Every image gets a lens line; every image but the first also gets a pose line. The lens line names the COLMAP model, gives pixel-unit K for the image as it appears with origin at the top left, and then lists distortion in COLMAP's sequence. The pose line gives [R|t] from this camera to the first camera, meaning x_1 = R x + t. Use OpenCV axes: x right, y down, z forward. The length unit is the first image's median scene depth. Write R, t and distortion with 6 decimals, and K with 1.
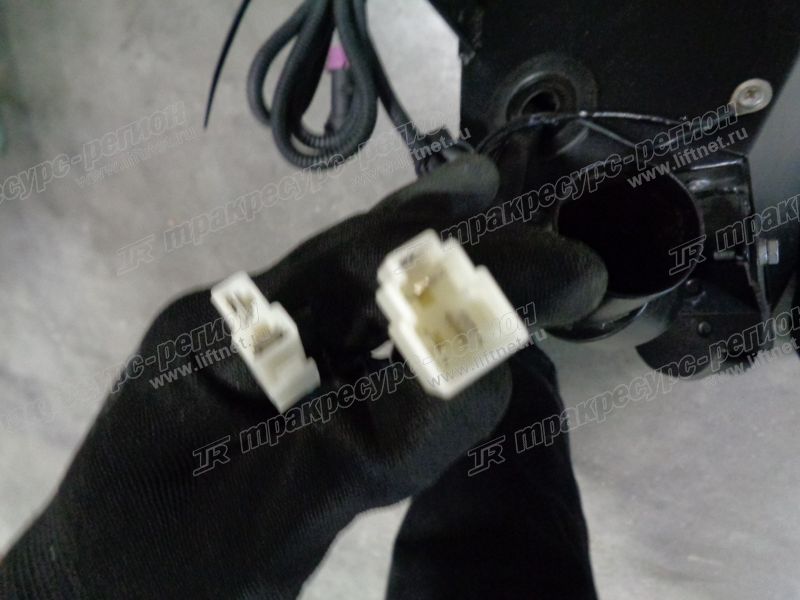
lens RADIAL K [[598.3, 0, 400.0], [0, 598.3, 300.0], [0, 0, 1]] dist [0.006545, 0.005888]
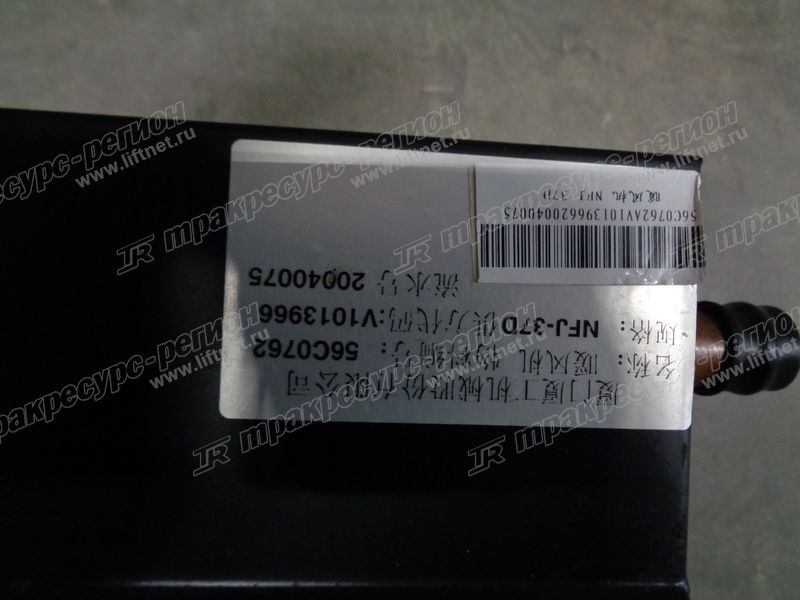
lens RADIAL K [[598.3, 0, 400.0], [0, 598.3, 300.0], [0, 0, 1]] dist [0.006545, 0.005888]
pose [[0.999971, -0.000260, -0.007549, 0.927456], [0.000260, 1.000000, 0.000012, 0.000141], [0.007549, -0.000014, 0.999972, 0.003601]]
